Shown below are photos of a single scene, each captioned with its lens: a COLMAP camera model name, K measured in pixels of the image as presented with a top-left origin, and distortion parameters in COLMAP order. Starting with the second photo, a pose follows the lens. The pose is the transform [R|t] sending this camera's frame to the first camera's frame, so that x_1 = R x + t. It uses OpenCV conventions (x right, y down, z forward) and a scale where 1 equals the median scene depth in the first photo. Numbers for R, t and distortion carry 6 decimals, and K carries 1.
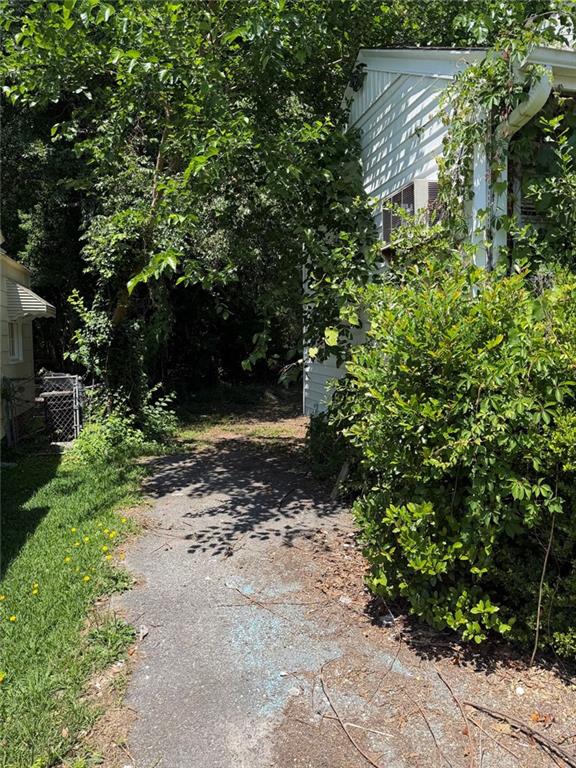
lens RADIAL K [[533.2, 0, 292.4], [0, 533.2, 381.9], [0, 0, 1]] dist [0.004781, -0.023748]
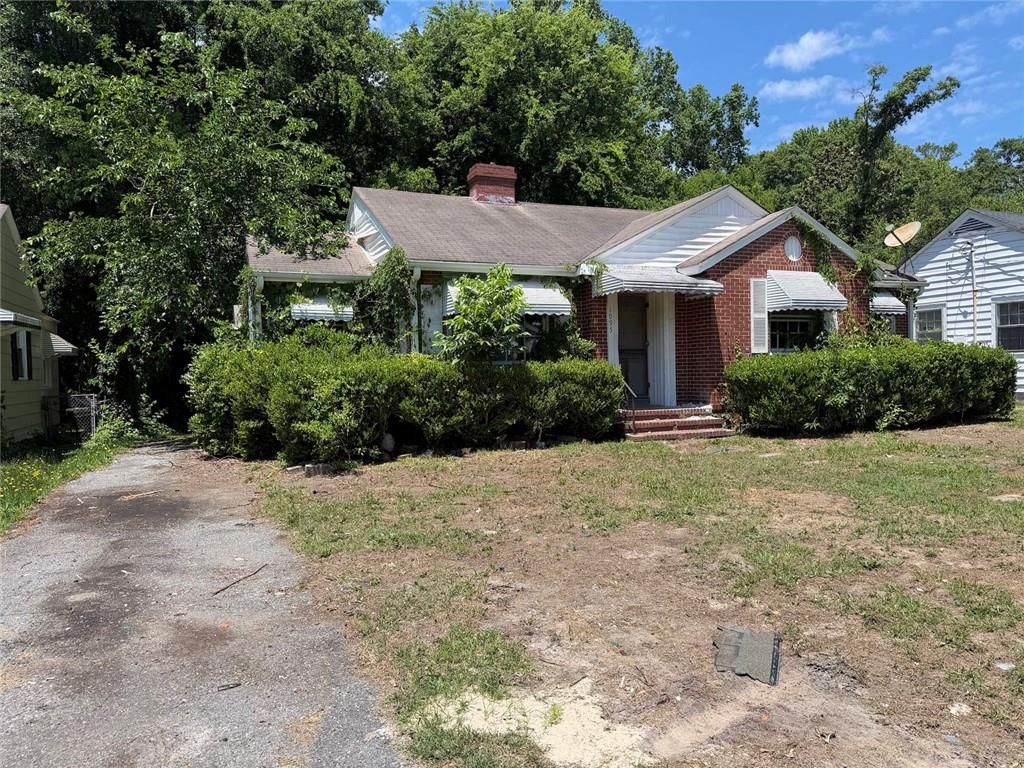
lens RADIAL K [[710.9, 0, 504.9], [0, 710.9, 385.6], [0, 0, 1]] dist [0.004781, -0.023748]
pose [[0.989742, -0.010593, 0.142475, 0.475868], [0.018721, 0.998265, -0.055825, 0.099667], [-0.141636, 0.057920, 0.988223, -1.188700]]
